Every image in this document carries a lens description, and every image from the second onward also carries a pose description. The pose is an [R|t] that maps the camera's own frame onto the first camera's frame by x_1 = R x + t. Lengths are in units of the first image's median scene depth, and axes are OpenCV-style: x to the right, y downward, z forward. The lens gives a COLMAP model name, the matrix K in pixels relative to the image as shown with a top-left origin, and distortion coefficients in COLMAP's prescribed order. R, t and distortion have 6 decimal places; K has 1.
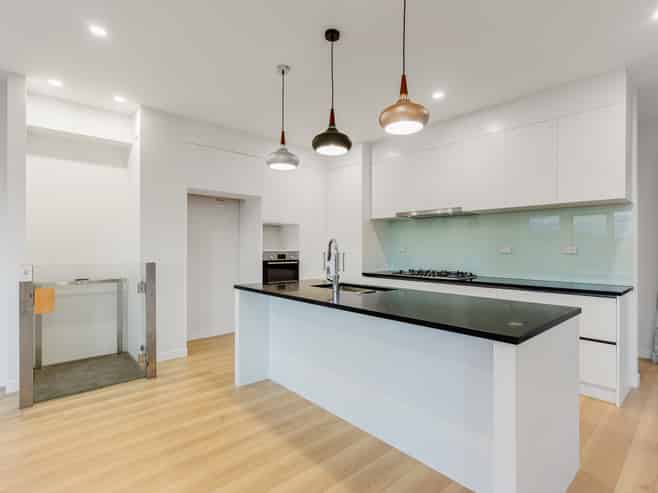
lens RADIAL K [[315.2, 0, 329.7], [0, 315.2, 246.4], [0, 0, 1]] dist [-0.006266, -0.000617]
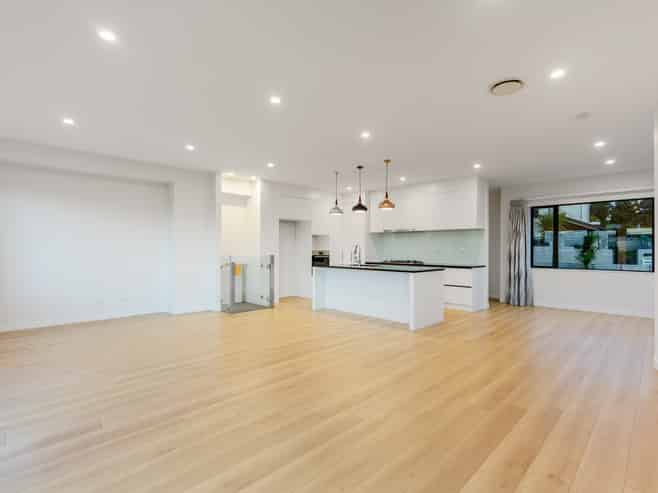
lens RADIAL K [[299.4, 0, 330.6], [0, 299.4, 248.8], [0, 0, 1]] dist [0.002907, 0.000030]
pose [[0.999448, 0.002898, 0.033097, -0.225634], [-0.003120, 0.999973, 0.006647, -0.007636], [-0.033077, -0.006746, 0.999430, -1.060389]]
